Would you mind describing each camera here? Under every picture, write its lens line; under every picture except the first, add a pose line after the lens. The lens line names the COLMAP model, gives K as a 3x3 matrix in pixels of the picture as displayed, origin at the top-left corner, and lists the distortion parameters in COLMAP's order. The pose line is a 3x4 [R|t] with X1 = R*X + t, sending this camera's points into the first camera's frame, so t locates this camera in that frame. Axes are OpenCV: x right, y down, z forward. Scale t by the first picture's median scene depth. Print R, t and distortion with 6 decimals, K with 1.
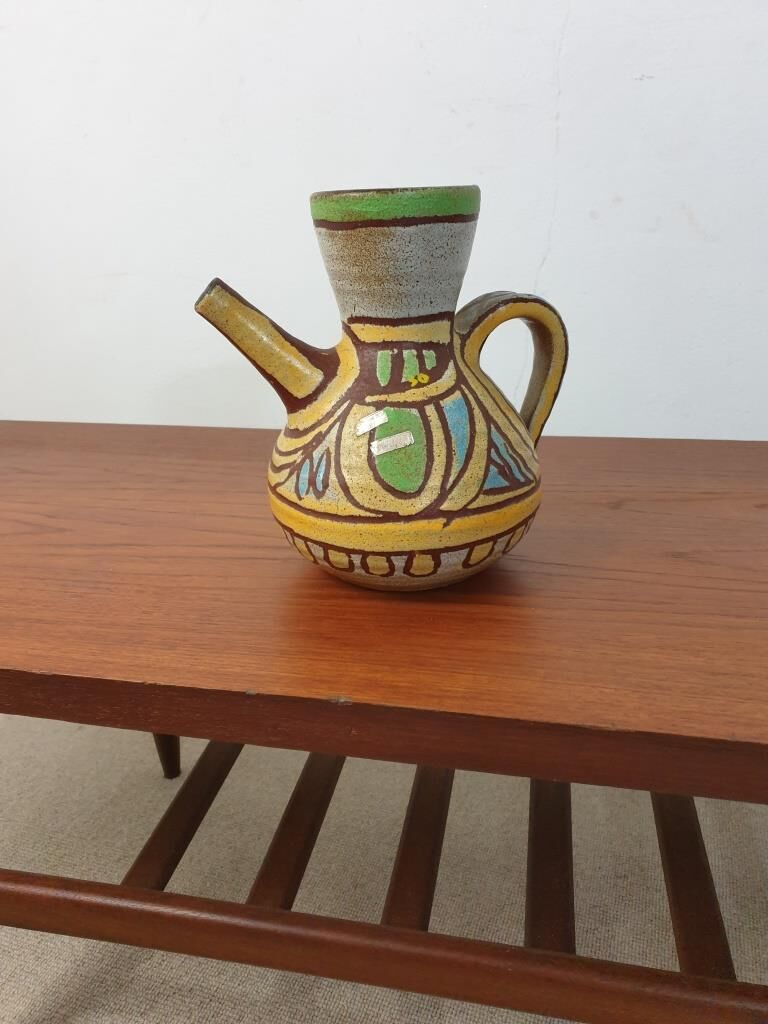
lens RADIAL K [[816.0, 0, 371.6], [0, 816.0, 548.6], [0, 0, 1]] dist [0.029376, -0.002986]
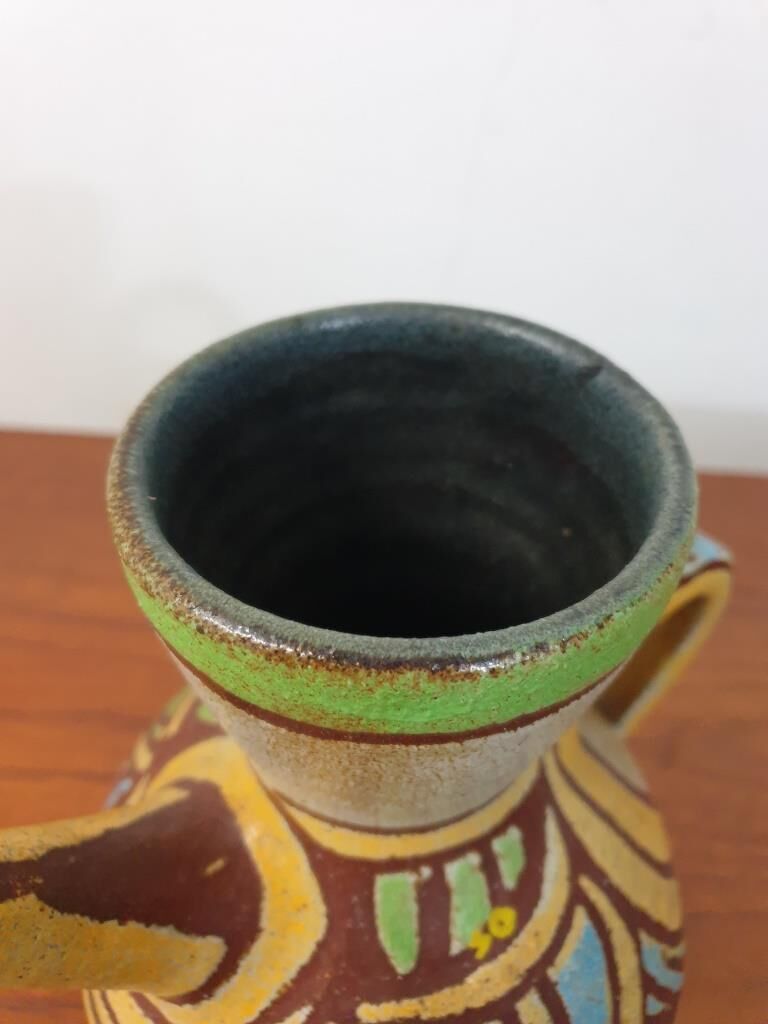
lens RADIAL K [[839.7, 0, 373.6], [0, 839.7, 485.6], [0, 0, 1]] dist [-0.007953, -0.006087]
pose [[0.961898, -0.136138, 0.237106, -0.056758], [0.057130, 0.948155, 0.312630, -0.519438], [-0.267374, -0.287172, 0.919806, 0.719864]]
